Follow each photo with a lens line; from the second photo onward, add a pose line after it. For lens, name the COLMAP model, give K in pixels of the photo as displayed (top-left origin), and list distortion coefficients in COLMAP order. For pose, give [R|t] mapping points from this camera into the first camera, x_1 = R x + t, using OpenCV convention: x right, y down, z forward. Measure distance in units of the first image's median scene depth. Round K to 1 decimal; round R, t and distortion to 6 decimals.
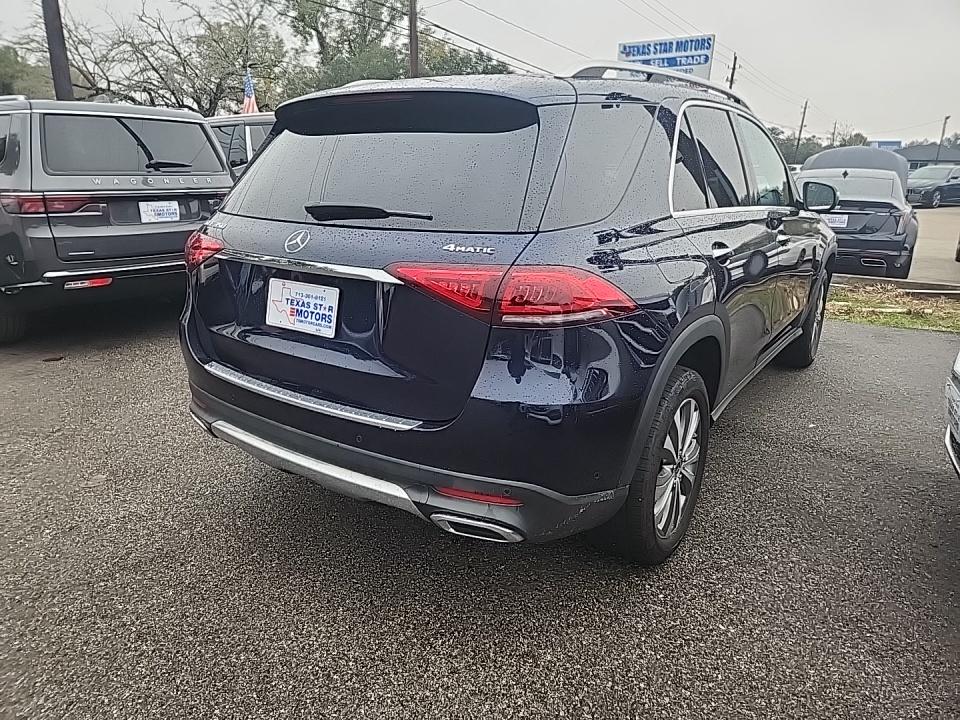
lens RADIAL K [[635.7, 0, 480.0], [0, 635.7, 360.0], [0, 0, 1]] dist [0.044559, -0.001973]
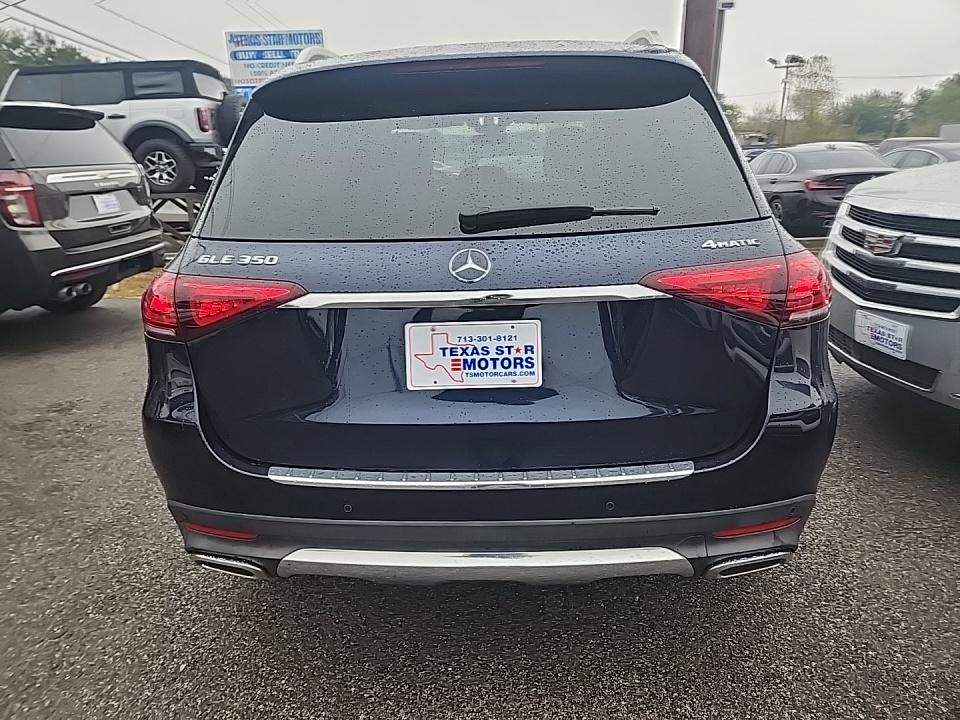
lens RADIAL K [[635.7, 0, 480.0], [0, 635.7, 360.0], [0, 0, 1]] dist [0.044559, -0.001973]
pose [[0.850359, -0.204080, 0.485016, -0.633333], [0.200125, 0.977895, 0.060597, -0.121964], [-0.486662, 0.045534, 0.872403, 0.376791]]
